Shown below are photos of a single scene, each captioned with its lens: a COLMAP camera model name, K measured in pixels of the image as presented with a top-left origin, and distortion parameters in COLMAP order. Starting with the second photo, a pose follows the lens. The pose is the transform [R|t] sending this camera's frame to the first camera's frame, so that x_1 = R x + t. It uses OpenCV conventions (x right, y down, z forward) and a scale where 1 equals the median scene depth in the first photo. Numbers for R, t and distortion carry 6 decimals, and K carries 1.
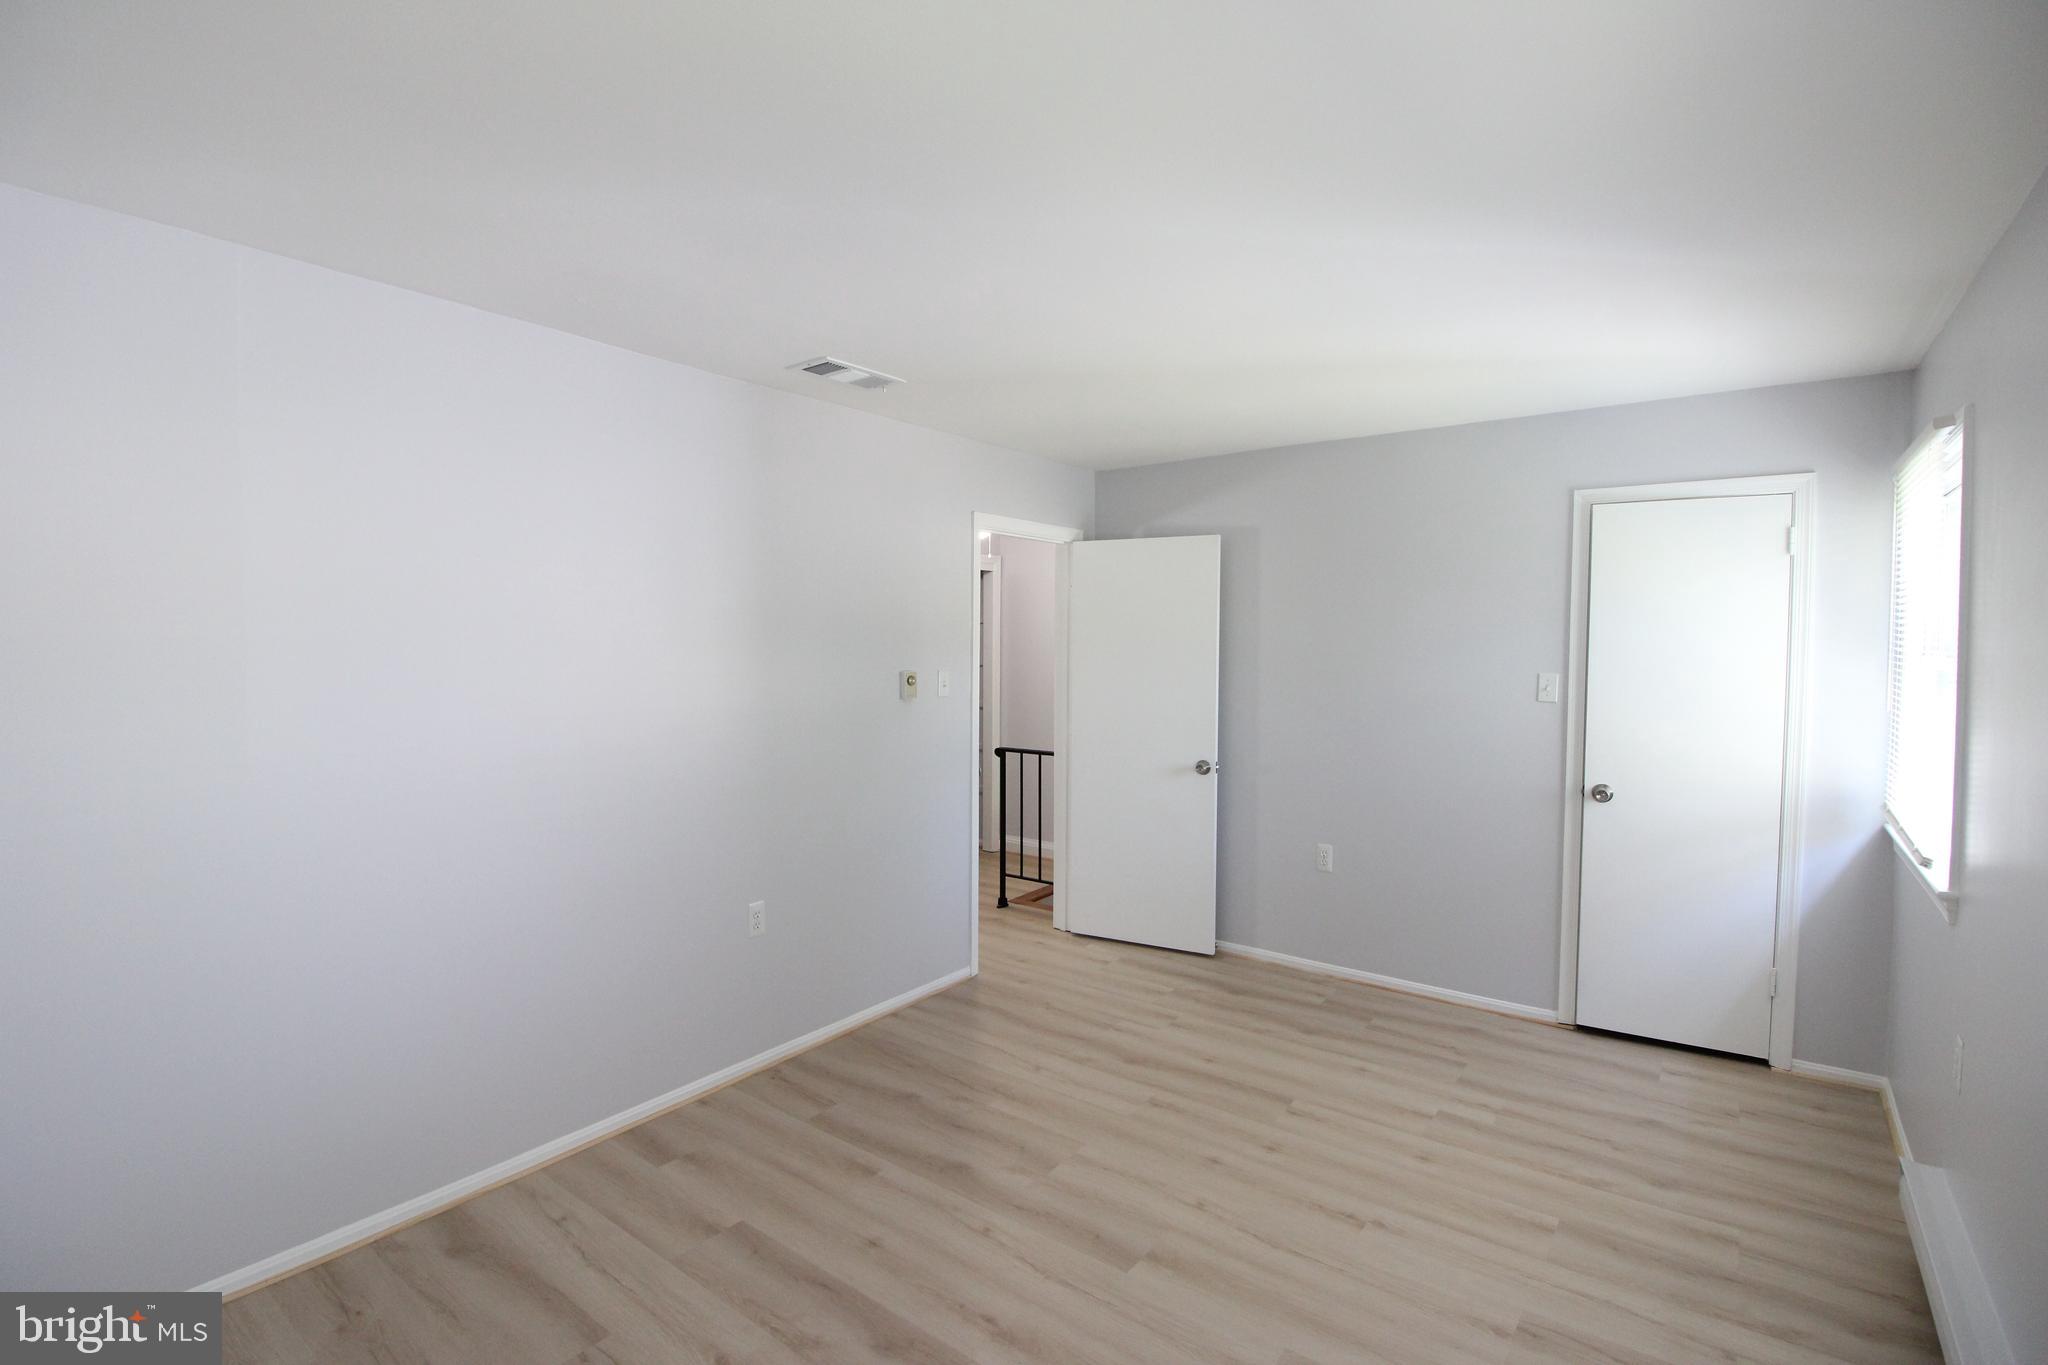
lens RADIAL K [[943.6, 0, 1024.0], [0, 943.6, 682.5], [0, 0, 1]] dist [0.004971, -0.017536]
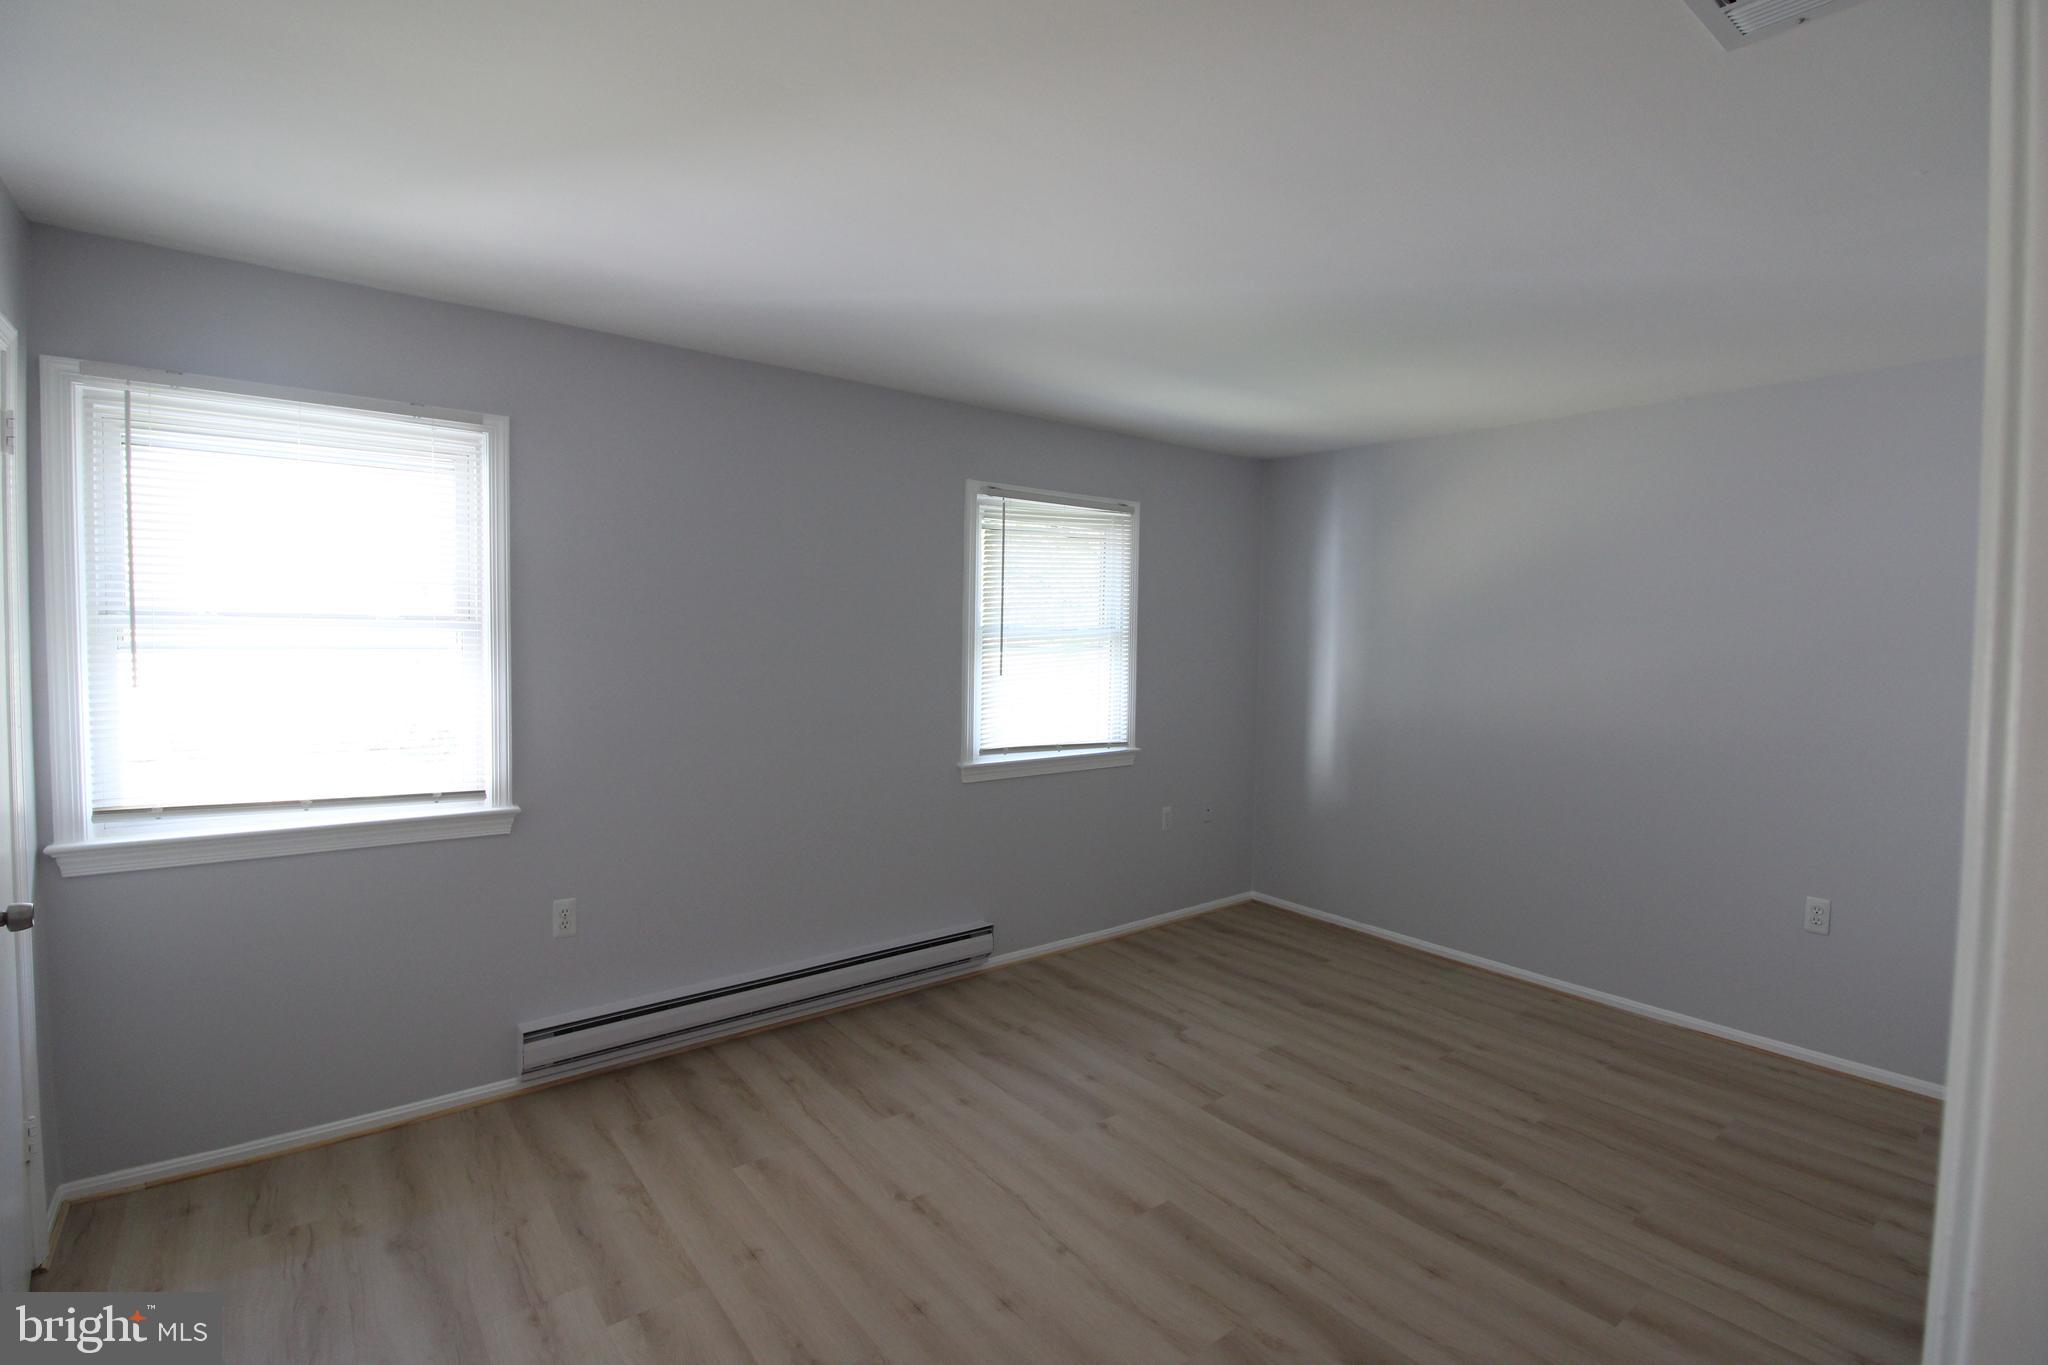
lens RADIAL K [[943.6, 0, 1024.0], [0, 943.6, 682.5], [0, 0, 1]] dist [0.004971, -0.017536]
pose [[-0.968748, -0.035318, 0.245520, 0.015603], [-0.010572, 0.994791, 0.101385, -0.048761], [-0.247822, 0.095621, -0.964075, 1.290477]]
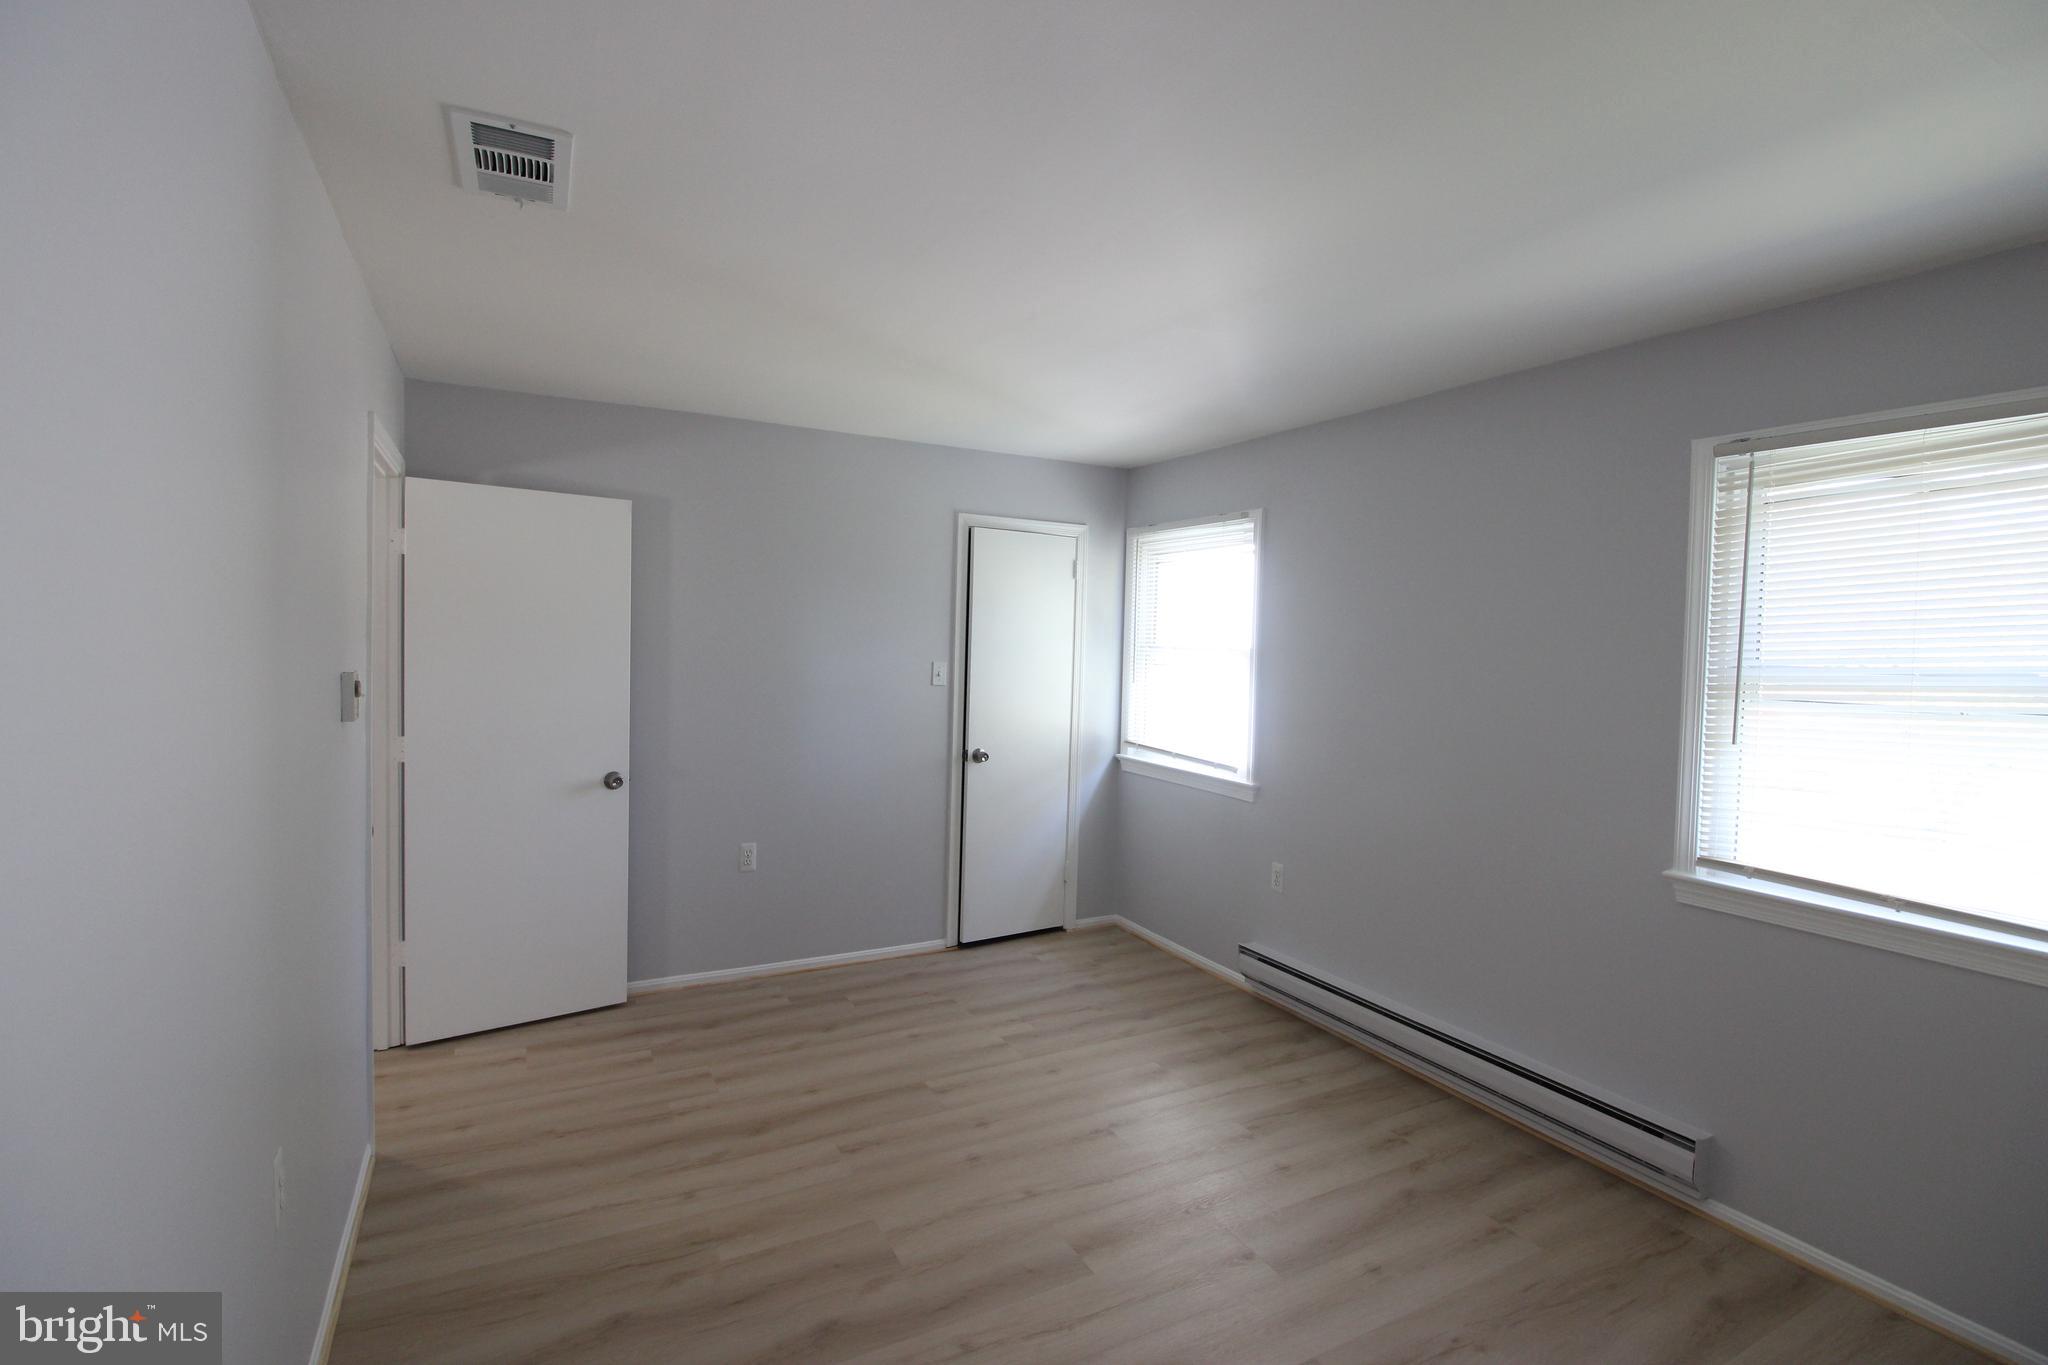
lens RADIAL K [[943.6, 0, 1024.0], [0, 943.6, 682.5], [0, 0, 1]] dist [0.004971, -0.017536]
pose [[0.416039, -0.032915, 0.908751, -0.509449], [0.016543, 0.999453, 0.028626, -0.016153], [-0.909196, 0.003124, 0.416356, 0.413137]]
